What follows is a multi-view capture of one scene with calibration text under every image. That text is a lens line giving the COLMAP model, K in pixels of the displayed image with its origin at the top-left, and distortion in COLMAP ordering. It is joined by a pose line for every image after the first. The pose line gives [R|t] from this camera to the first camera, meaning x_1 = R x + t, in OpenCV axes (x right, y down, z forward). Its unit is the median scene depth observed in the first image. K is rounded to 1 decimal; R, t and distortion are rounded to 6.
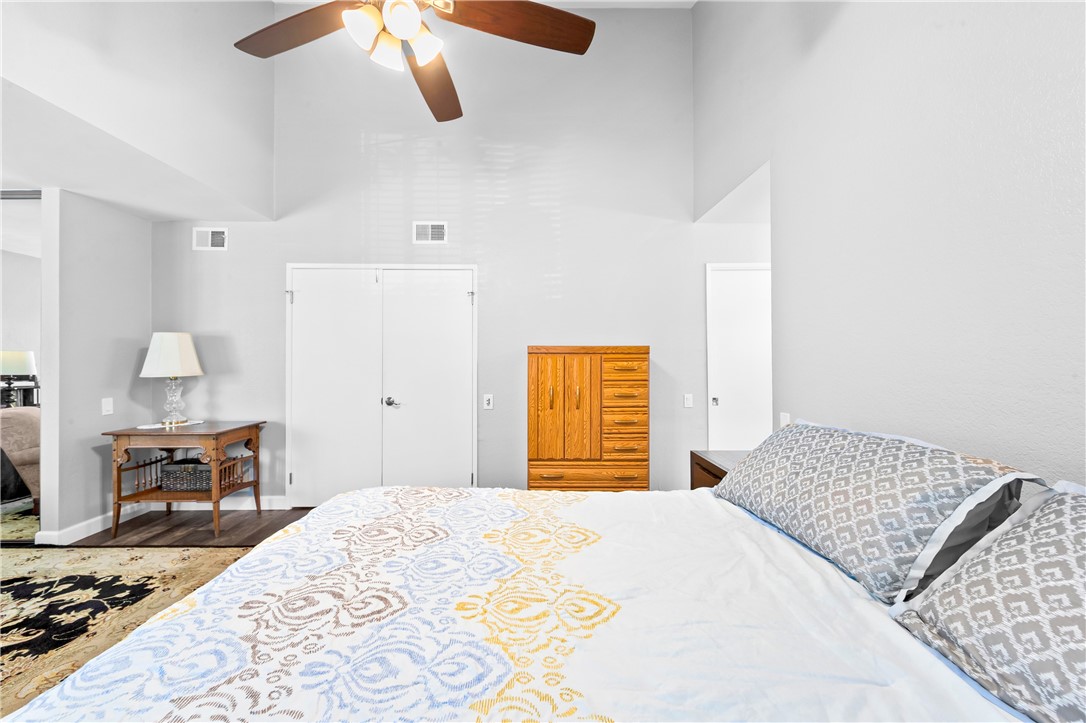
lens RADIAL K [[430.5, 0, 548.5], [0, 430.5, 358.4], [0, 0, 1]] dist [-0.003713, -0.000138]
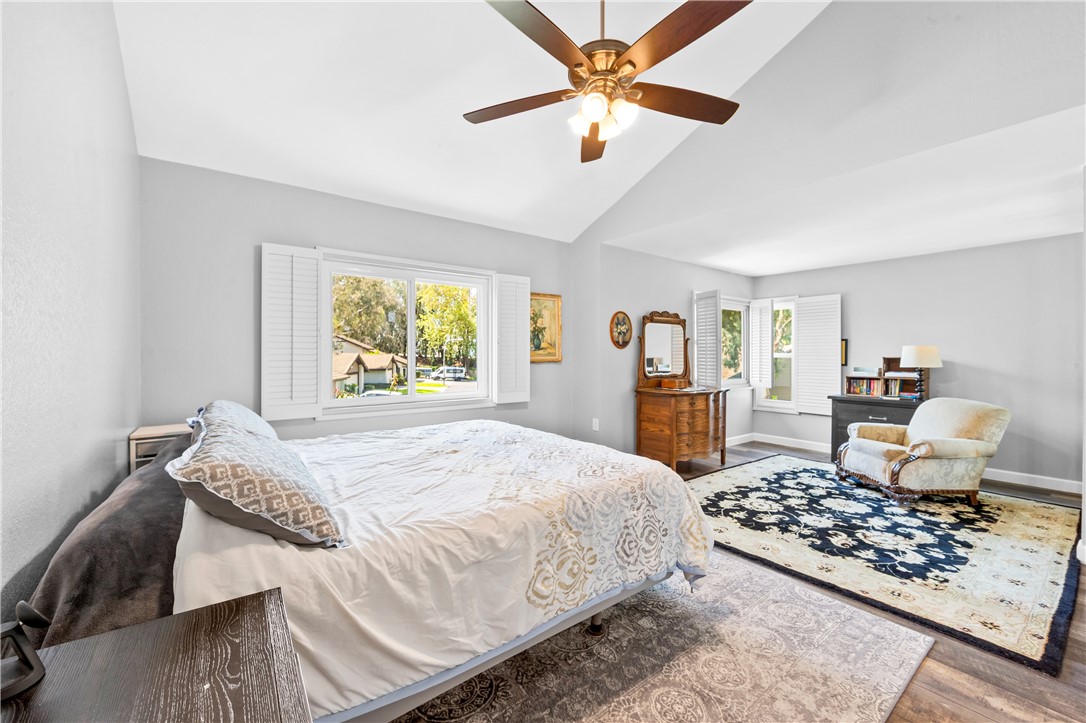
lens RADIAL K [[430.5, 0, 551.6], [0, 430.5, 359.6], [0, 0, 1]] dist [-0.003713, -0.000138]
pose [[-0.805913, -0.000153, -0.592034, 0.383716], [-0.004097, 0.999977, 0.005318, 0.012123], [0.592019, 0.006711, -0.805896, 1.358364]]
